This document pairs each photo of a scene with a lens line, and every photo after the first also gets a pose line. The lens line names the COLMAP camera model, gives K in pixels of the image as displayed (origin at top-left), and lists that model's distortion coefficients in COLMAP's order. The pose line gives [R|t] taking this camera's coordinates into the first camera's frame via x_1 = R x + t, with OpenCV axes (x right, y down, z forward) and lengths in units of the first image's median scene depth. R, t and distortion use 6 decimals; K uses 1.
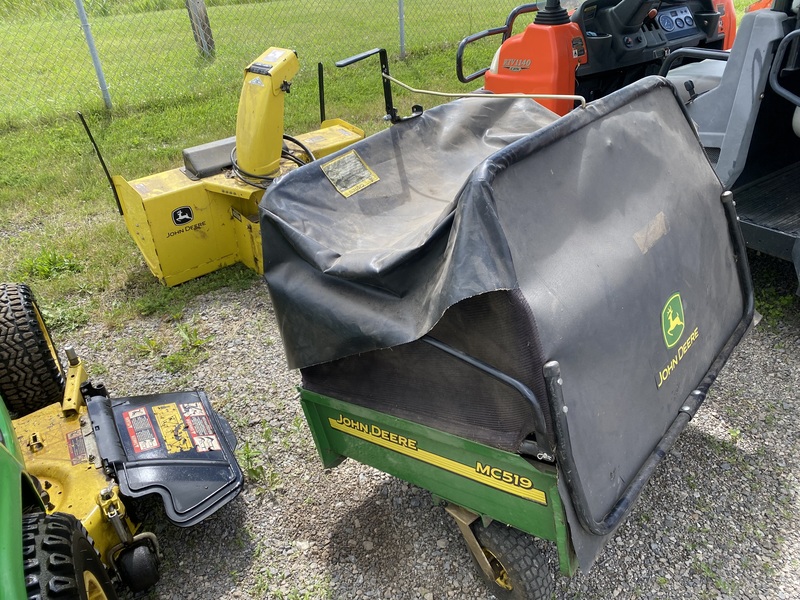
lens RADIAL K [[613.5, 0, 400.0], [0, 613.5, 300.0], [0, 0, 1]] dist [0.003930, -0.008767]
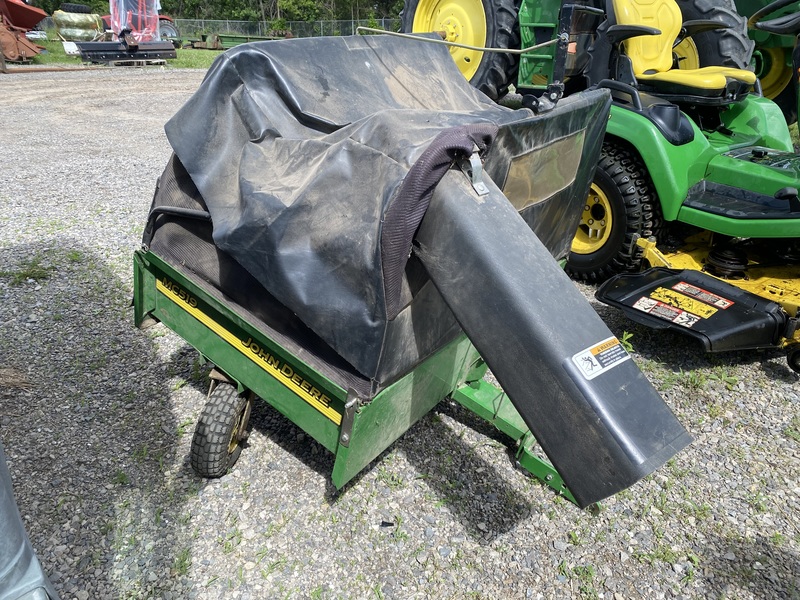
lens RADIAL K [[613.5, 0, 400.0], [0, 613.5, 300.0], [0, 0, 1]] dist [0.003930, -0.008767]
pose [[-0.996219, 0.065470, -0.057117, 0.233938], [-0.015967, 0.508243, 0.861066, -0.786489], [0.085403, 0.858721, -0.505276, 1.504224]]
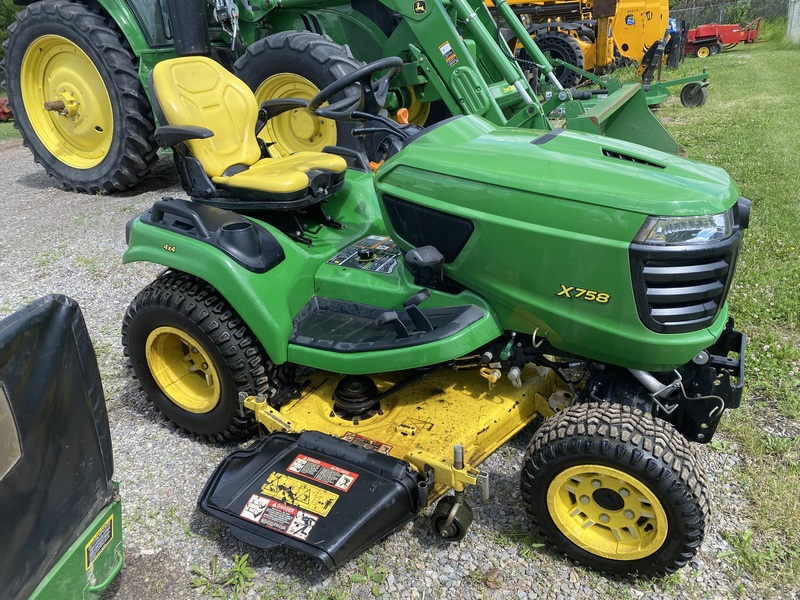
lens RADIAL K [[613.5, 0, 400.0], [0, 613.5, 300.0], [0, 0, 1]] dist [0.003930, -0.008767]
pose [[-0.855526, 0.299202, -0.422556, -0.195671], [-0.197642, 0.565602, 0.800645, -0.693695], [0.478553, 0.768487, -0.424752, 1.201704]]
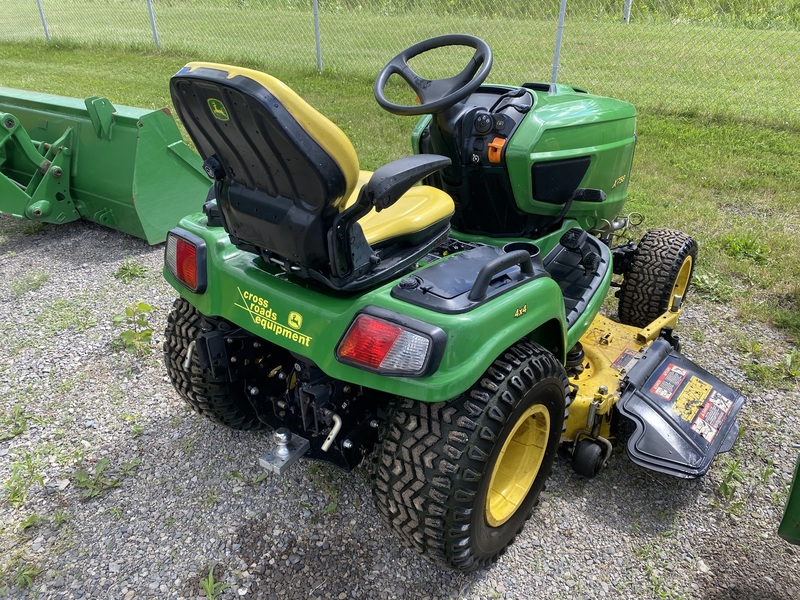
lens RADIAL K [[613.5, 0, 400.0], [0, 613.5, 300.0], [0, 0, 1]] dist [0.003930, -0.008767]
pose [[0.332554, 0.495608, -0.802359, 0.234628], [-0.501420, 0.813484, 0.294656, 0.004848], [0.798740, 0.304330, 0.519035, -0.026661]]
